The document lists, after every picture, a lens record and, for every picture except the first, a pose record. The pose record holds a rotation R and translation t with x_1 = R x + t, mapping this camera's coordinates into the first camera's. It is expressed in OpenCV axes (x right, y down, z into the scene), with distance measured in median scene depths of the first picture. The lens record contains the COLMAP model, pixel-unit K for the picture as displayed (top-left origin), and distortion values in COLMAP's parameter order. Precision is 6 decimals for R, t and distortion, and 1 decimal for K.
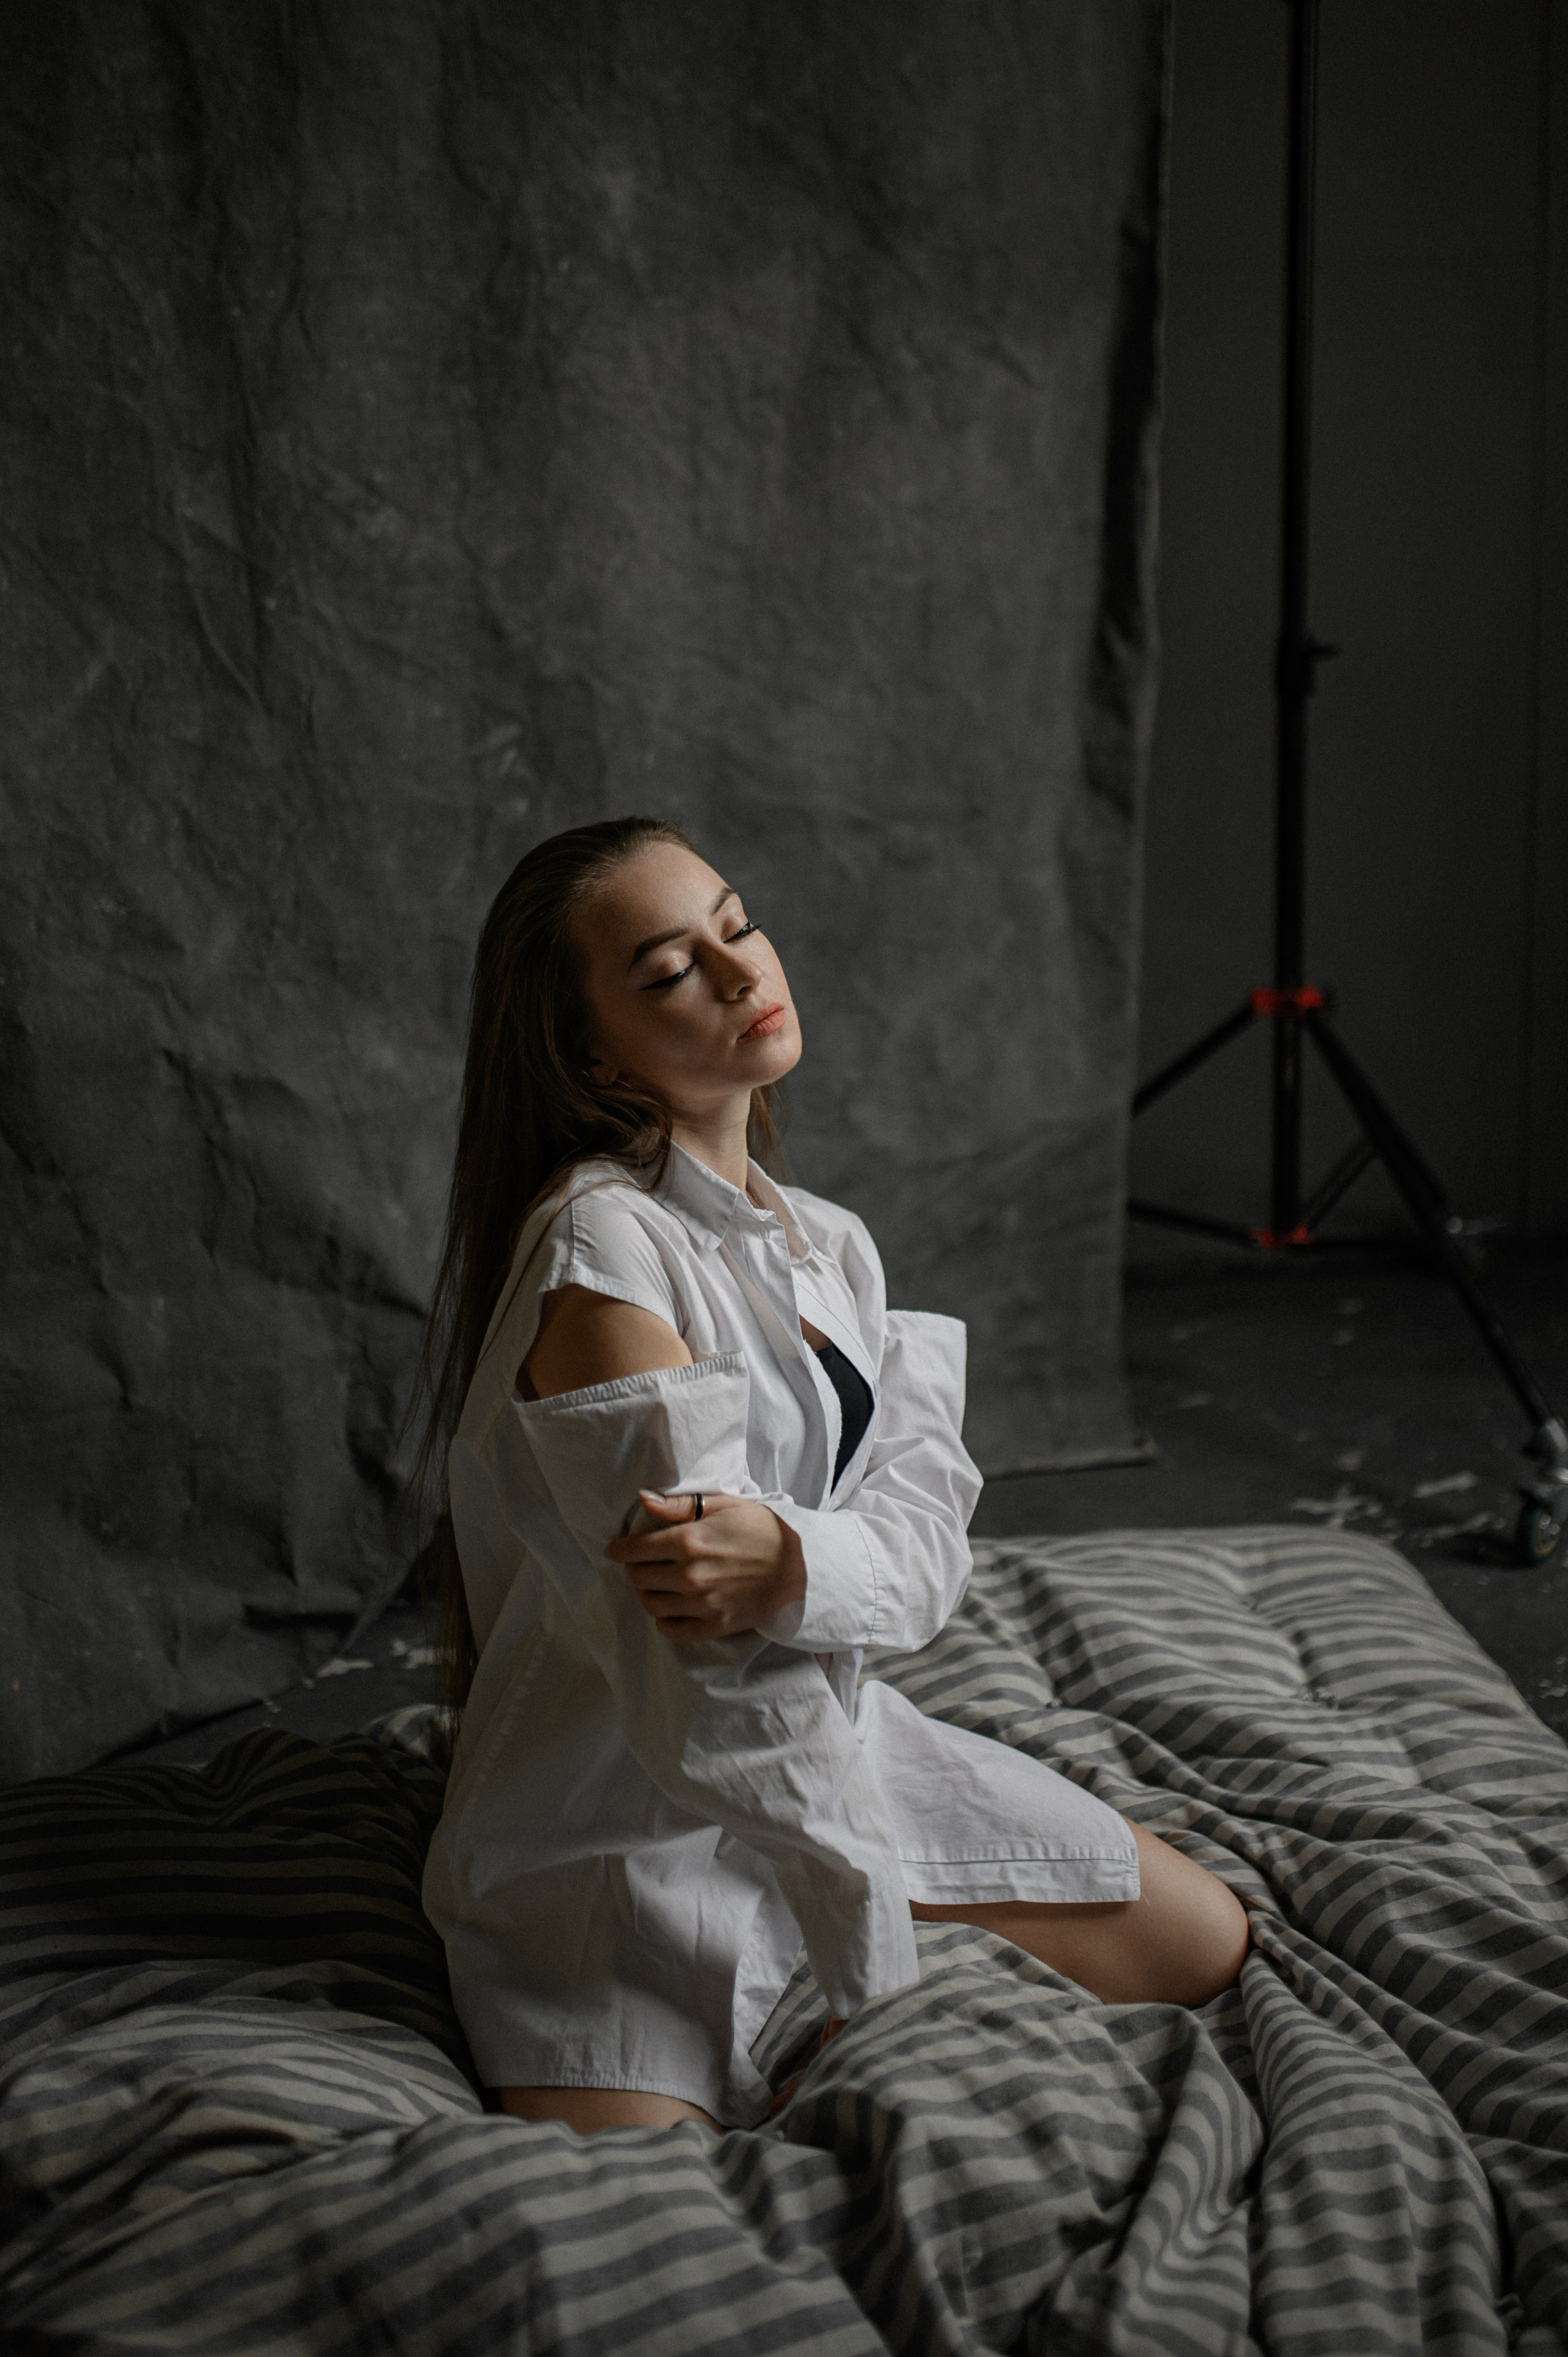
lens RADIAL K [[2510.9, 0, 788.7], [0, 2510.9, 1043.1], [0, 0, 1]] dist [-0.042739, 0.000000]
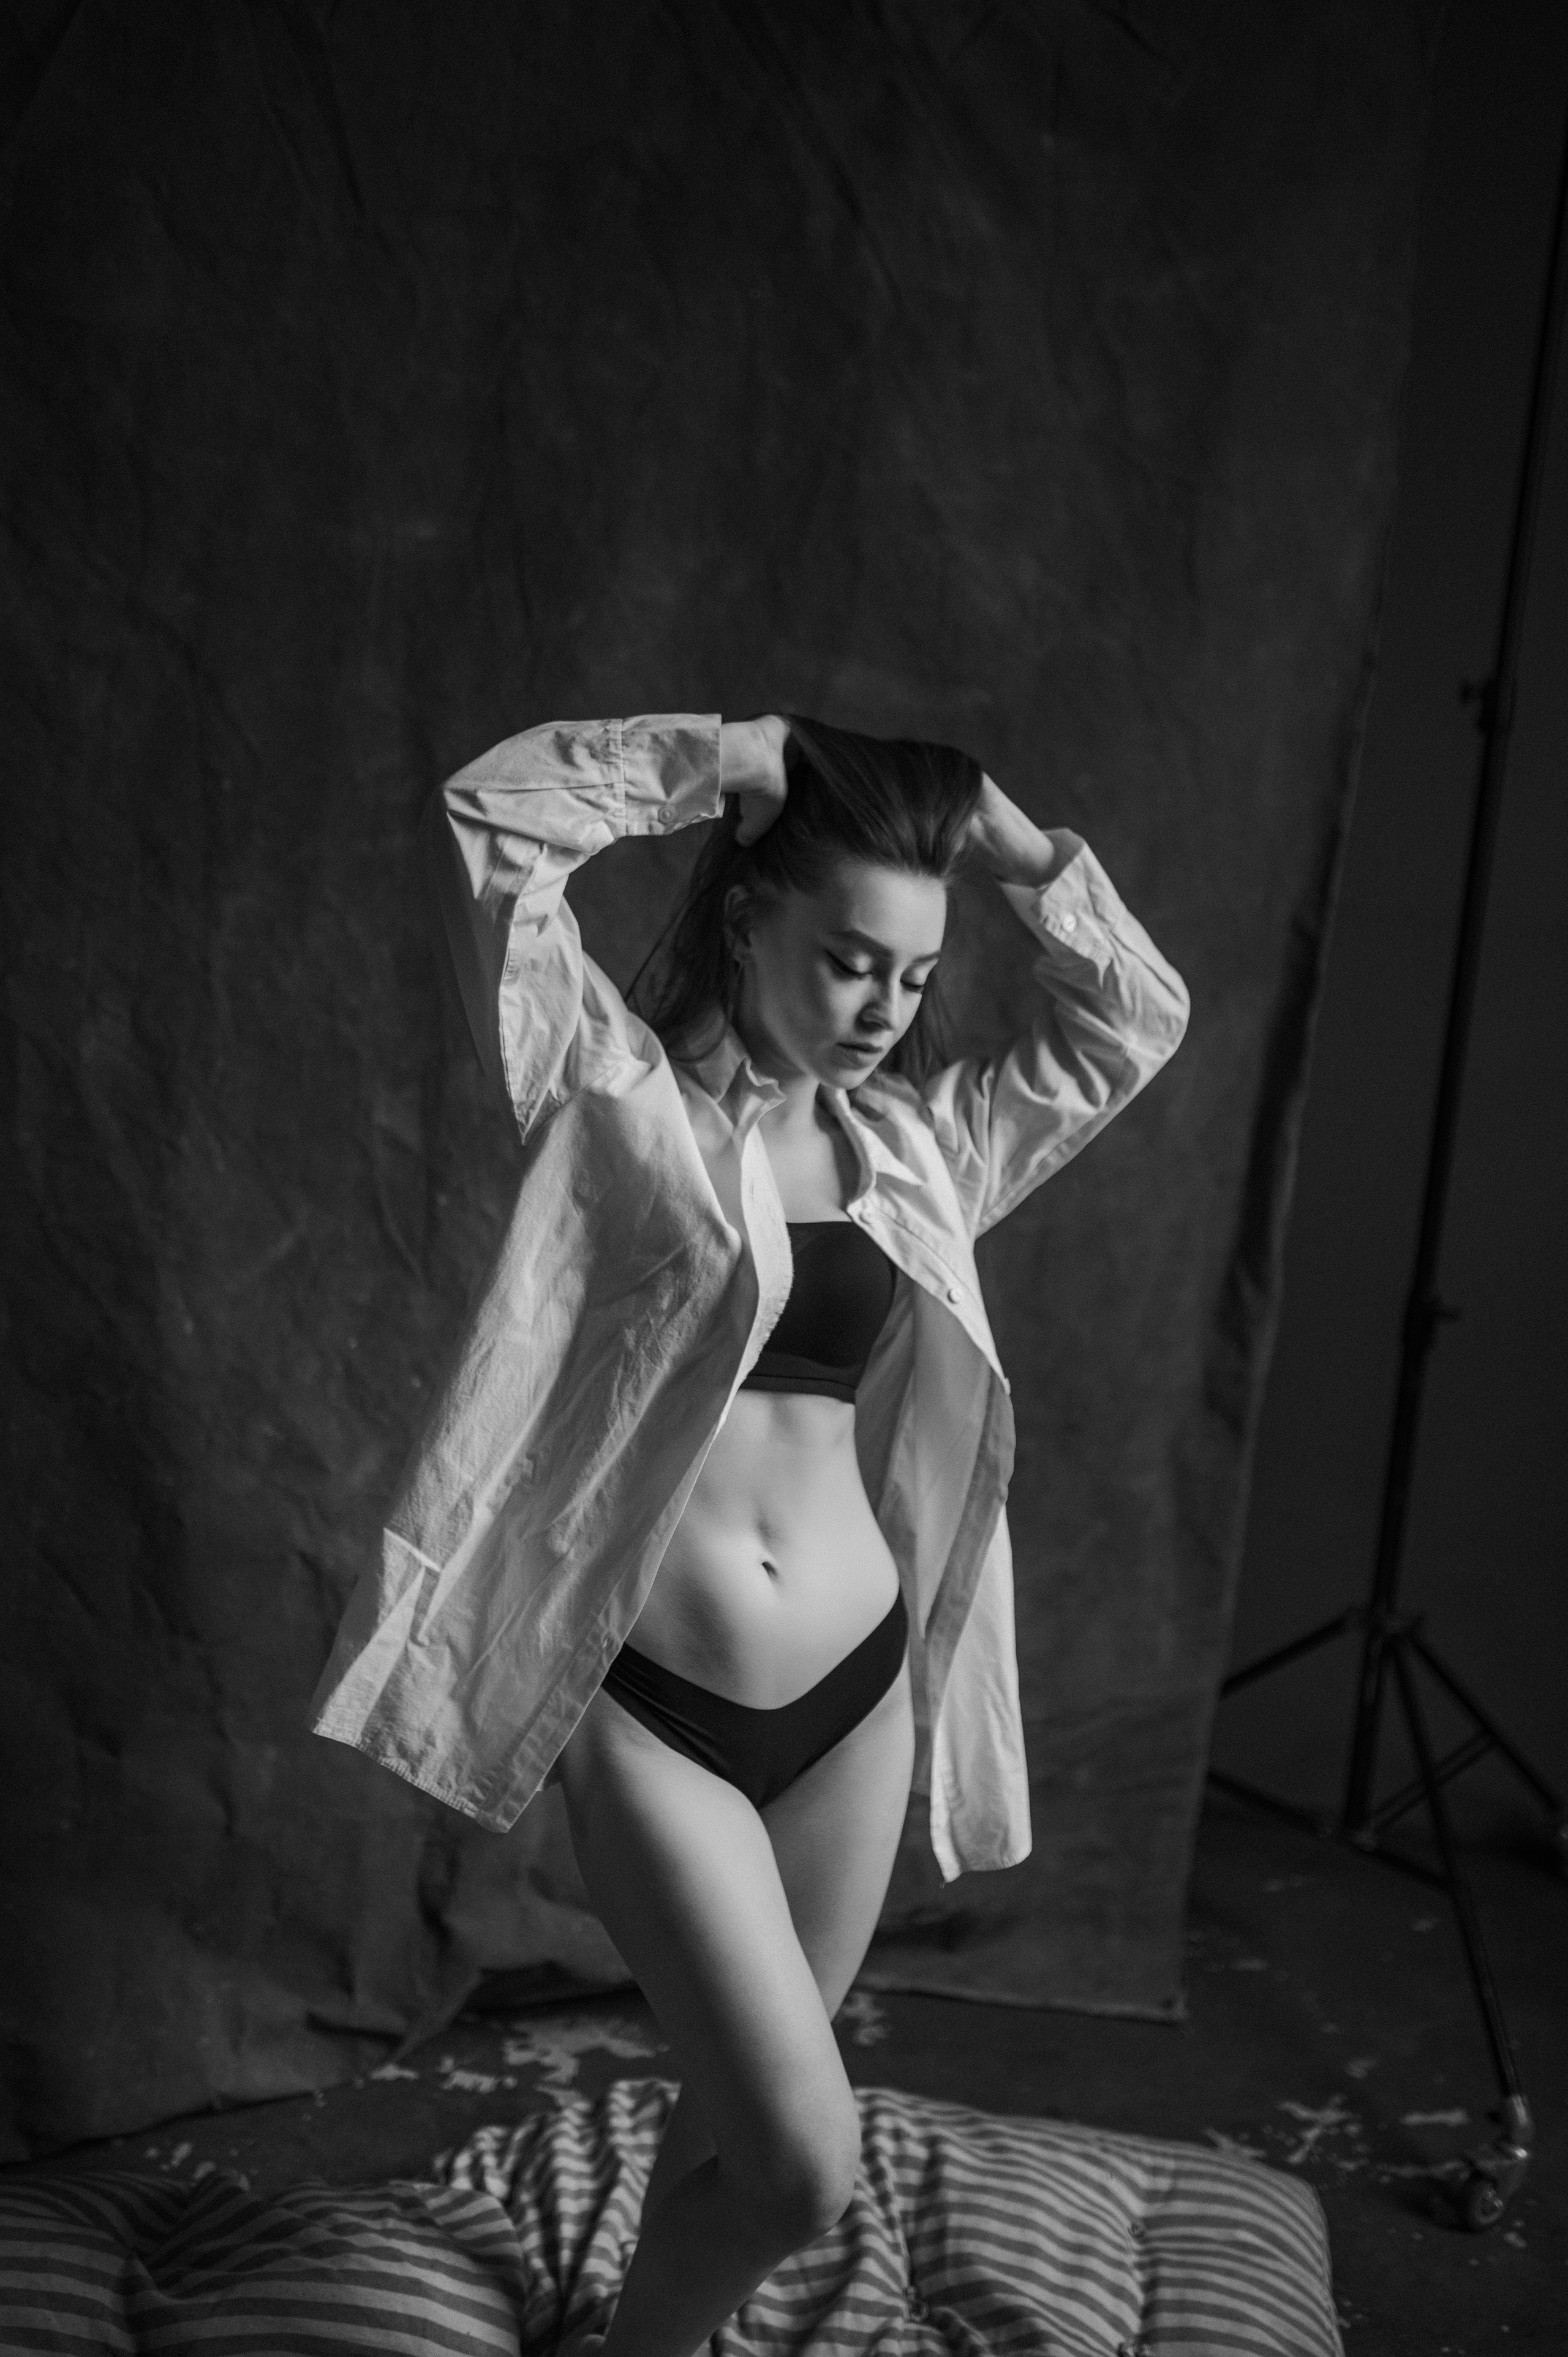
lens RADIAL K [[2245.1, 0, 775.5], [0, 2245.1, 1169.8], [0, 0, 1]] dist [-0.029926, 0.000000]
pose [[0.961234, 0.142372, -0.236133, 0.188637], [-0.158177, 0.986180, -0.049296, -0.151743], [0.225851, 0.084736, 0.970470, -0.014742]]
